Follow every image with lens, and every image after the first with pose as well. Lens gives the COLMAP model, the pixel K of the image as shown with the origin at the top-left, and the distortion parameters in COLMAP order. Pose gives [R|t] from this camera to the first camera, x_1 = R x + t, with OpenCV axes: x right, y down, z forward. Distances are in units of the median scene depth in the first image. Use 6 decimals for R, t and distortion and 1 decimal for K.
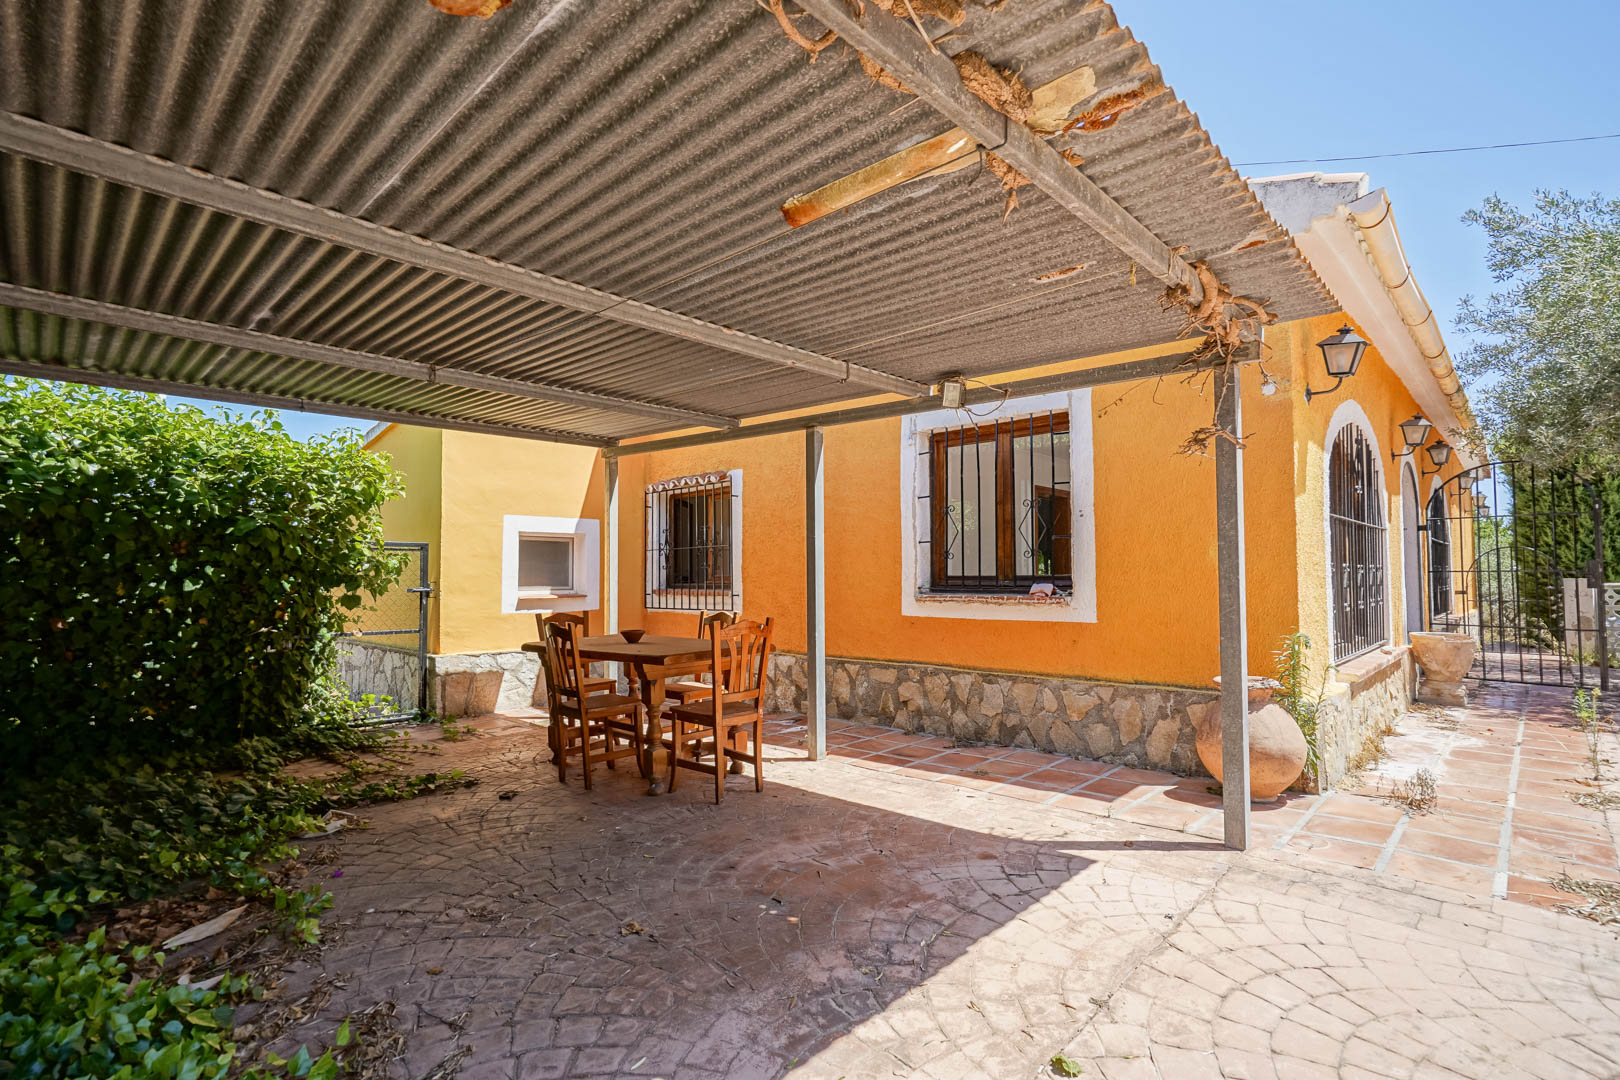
lens RADIAL K [[750.3, 0, 810.9], [0, 750.3, 542.0], [0, 0, 1]] dist [-0.001178, -0.000198]
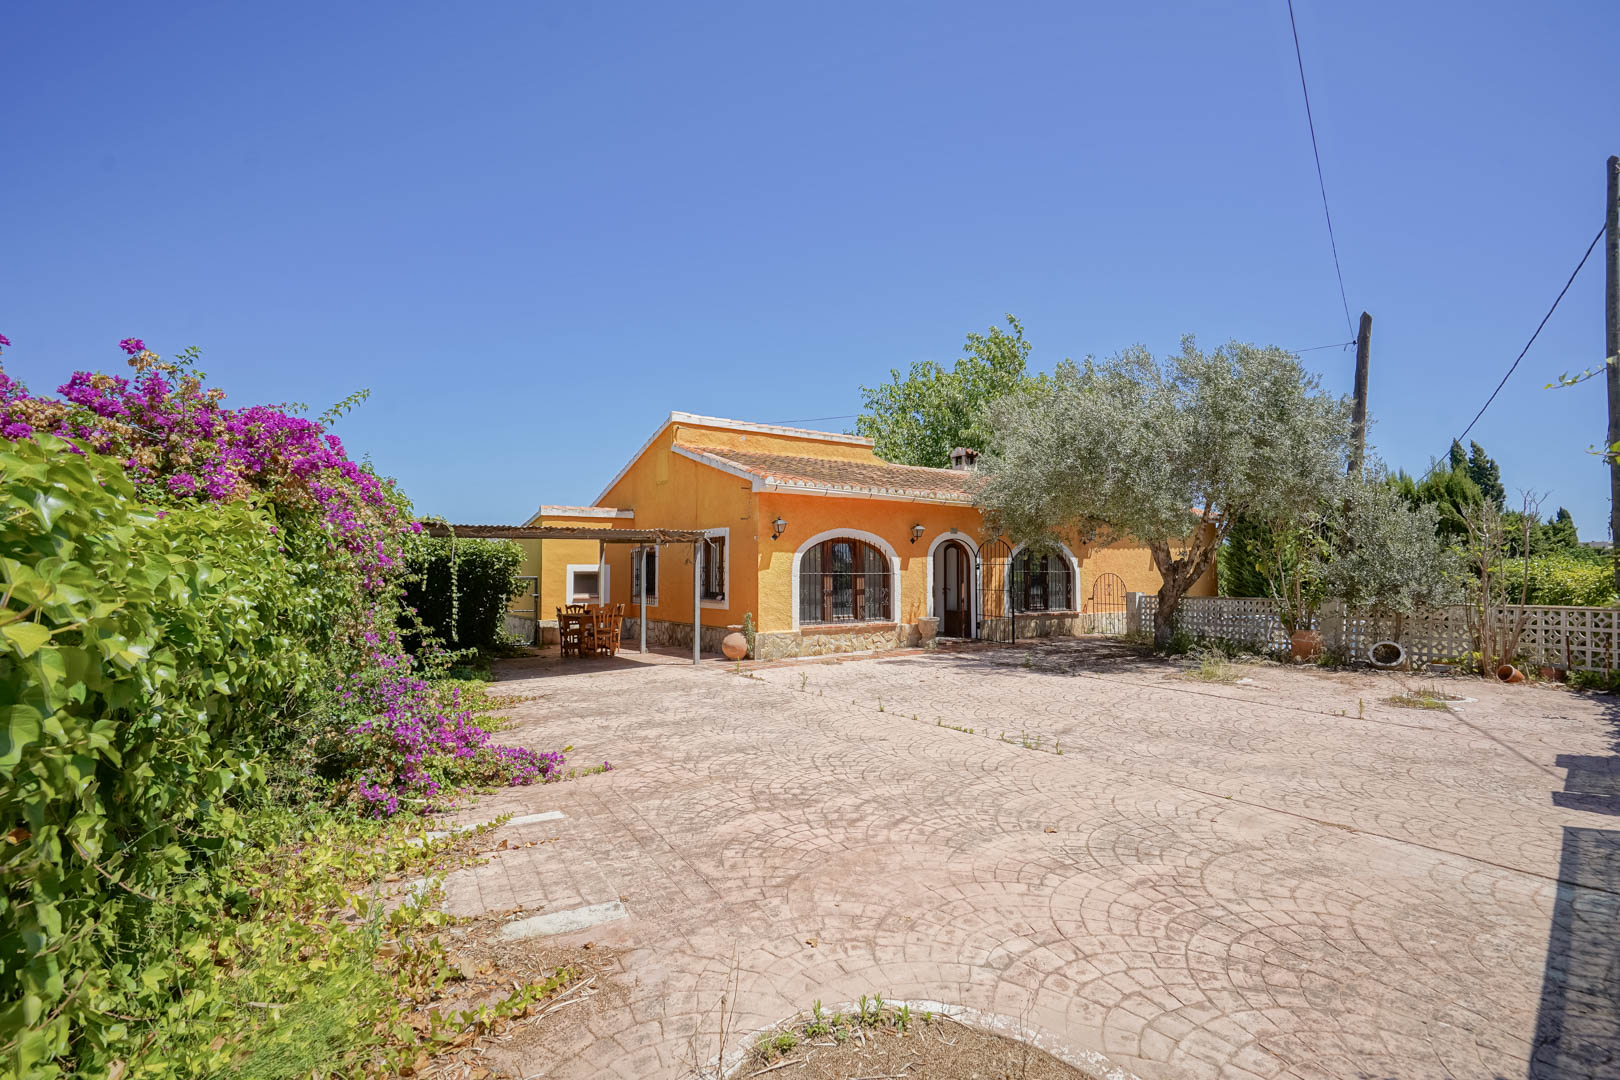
lens RADIAL K [[750.3, 0, 810.5], [0, 750.3, 542.0], [0, 0, 1]] dist [-0.001178, -0.000198]
pose [[0.974208, -0.008727, -0.225484, 1.094701], [0.010144, 0.999935, 0.005128, -0.136488], [0.225425, -0.007283, 0.974233, -1.442794]]
